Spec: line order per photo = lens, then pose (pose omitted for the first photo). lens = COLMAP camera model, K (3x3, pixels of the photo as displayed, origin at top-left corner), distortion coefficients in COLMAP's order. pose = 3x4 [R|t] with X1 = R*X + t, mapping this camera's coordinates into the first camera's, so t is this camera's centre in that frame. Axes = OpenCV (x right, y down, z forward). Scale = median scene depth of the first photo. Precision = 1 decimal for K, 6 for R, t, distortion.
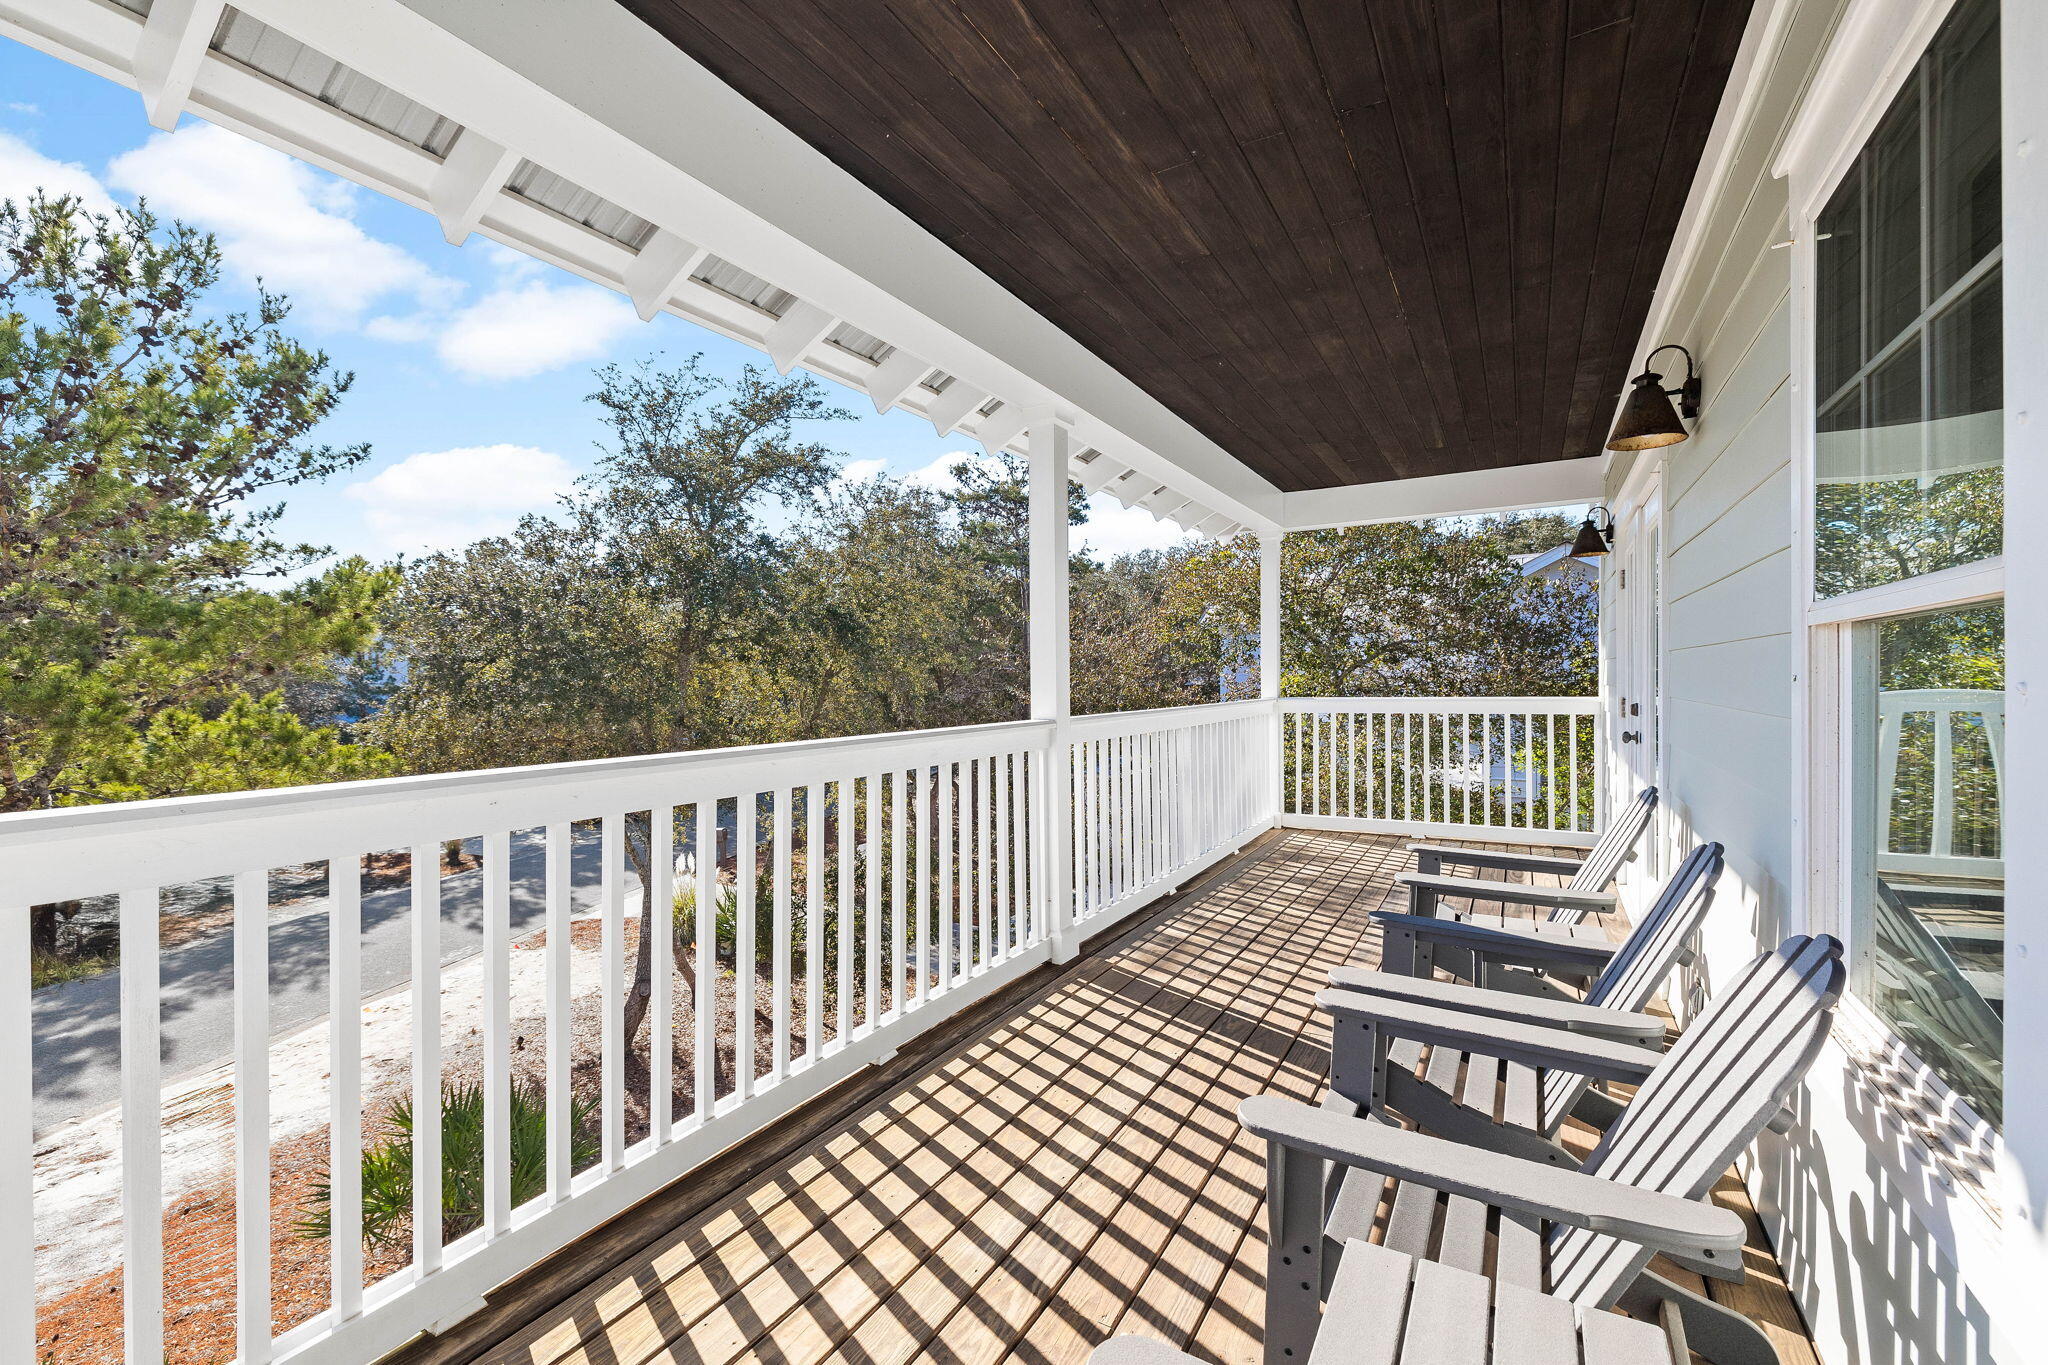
lens RADIAL K [[852.9, 0, 1019.3], [0, 852.9, 679.4], [0, 0, 1]] dist [0.000365, 0.000010]
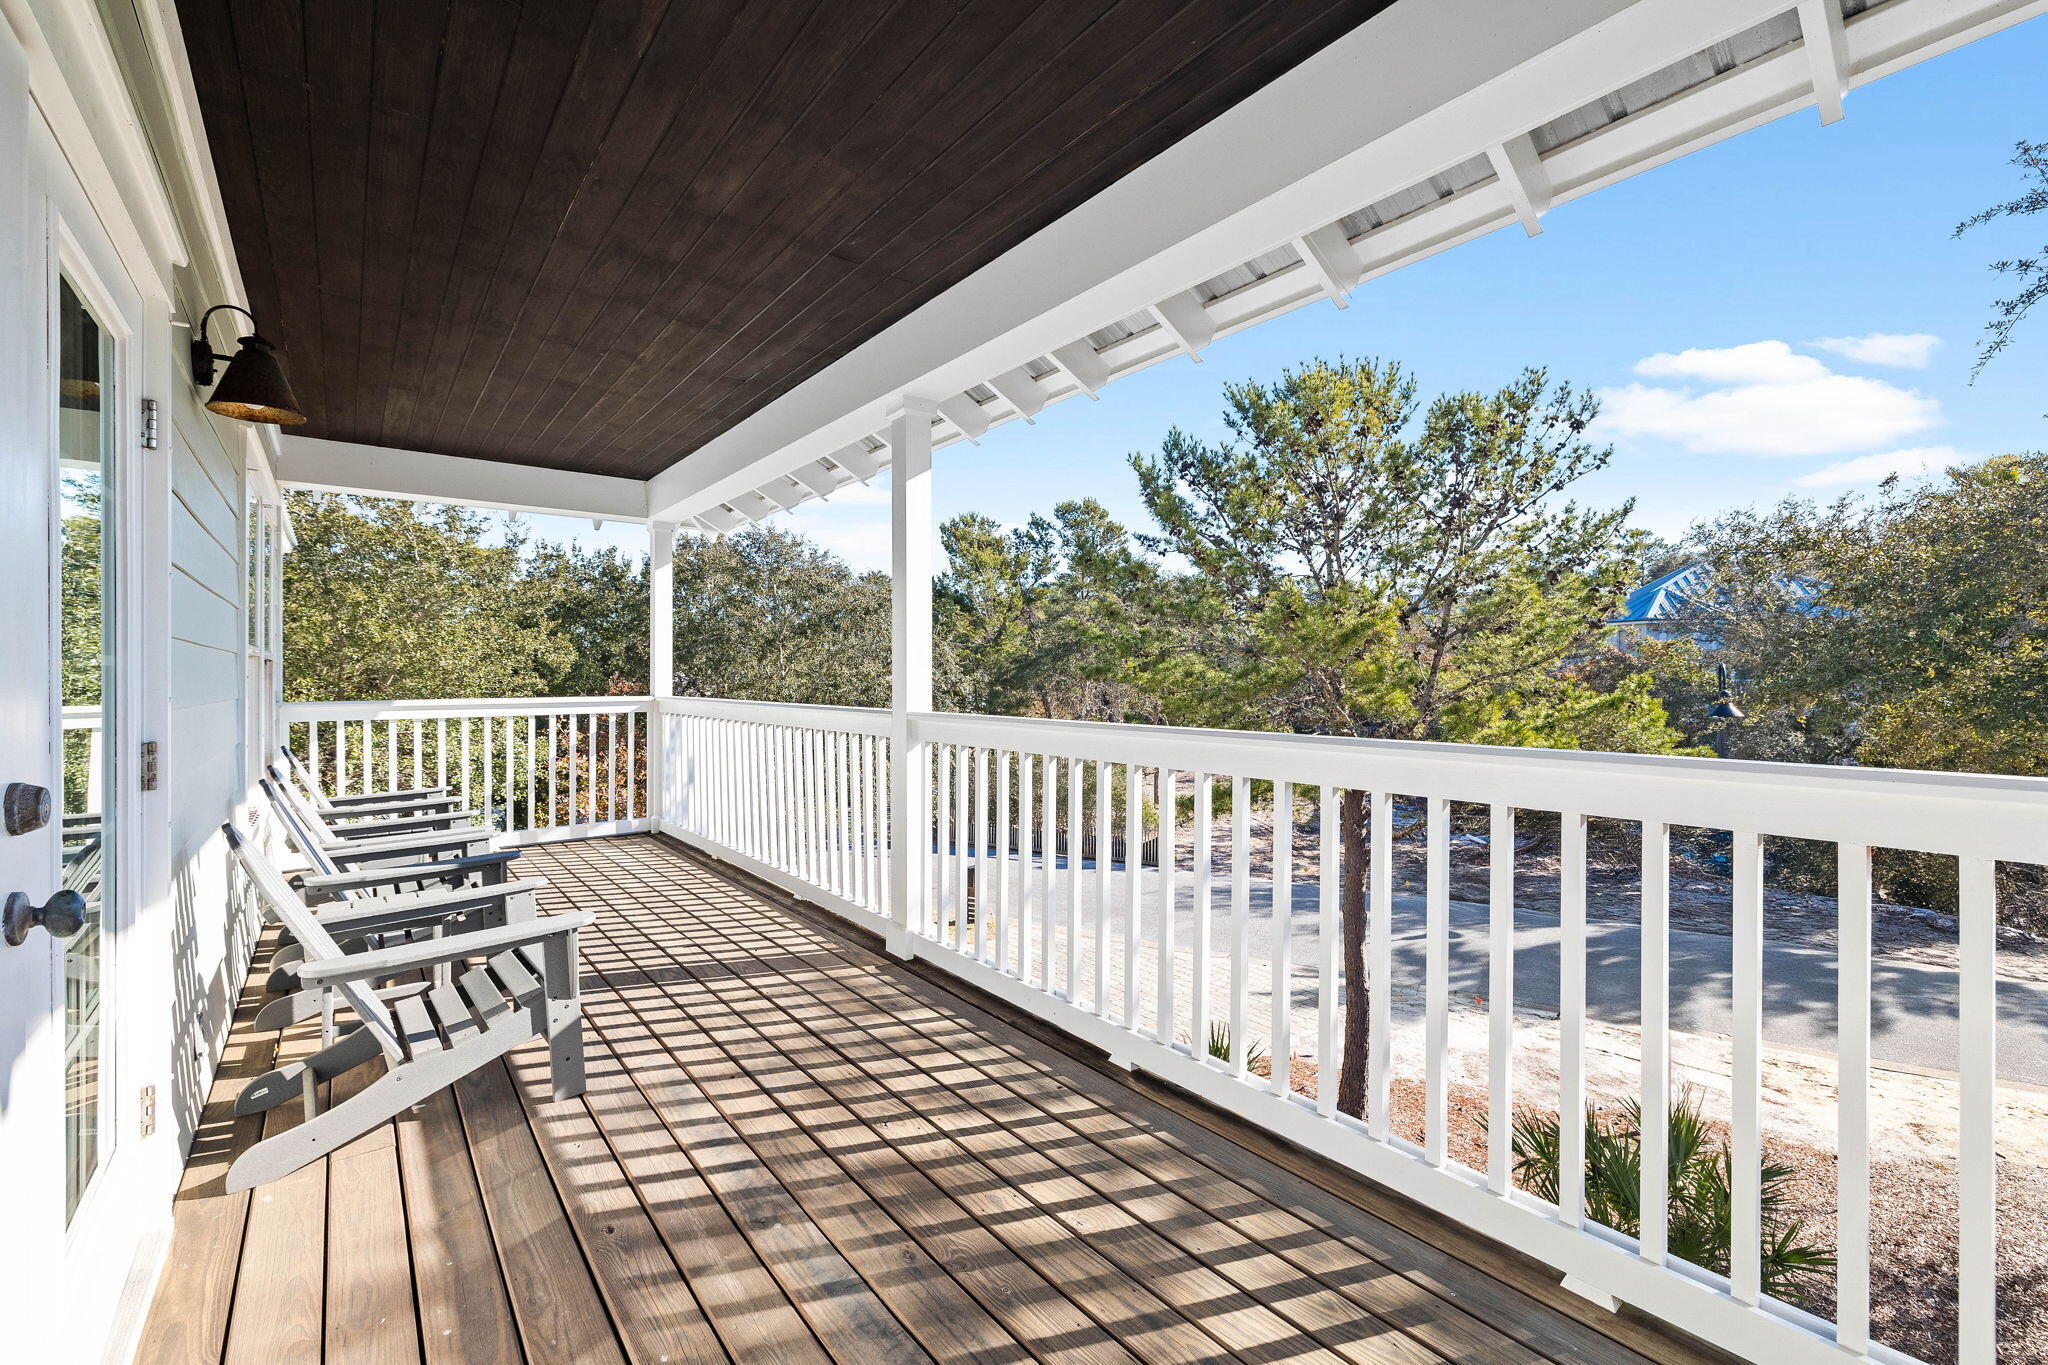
lens RADIAL K [[852.9, 0, 1018.9], [0, 852.9, 678.4], [0, 0, 1]] dist [0.000365, 0.000010]
pose [[-0.355019, 0.007896, -0.934826, 0.988391], [-0.001225, 0.999960, 0.008911, 0.003739], [0.934858, 0.004308, -0.354995, 1.591802]]
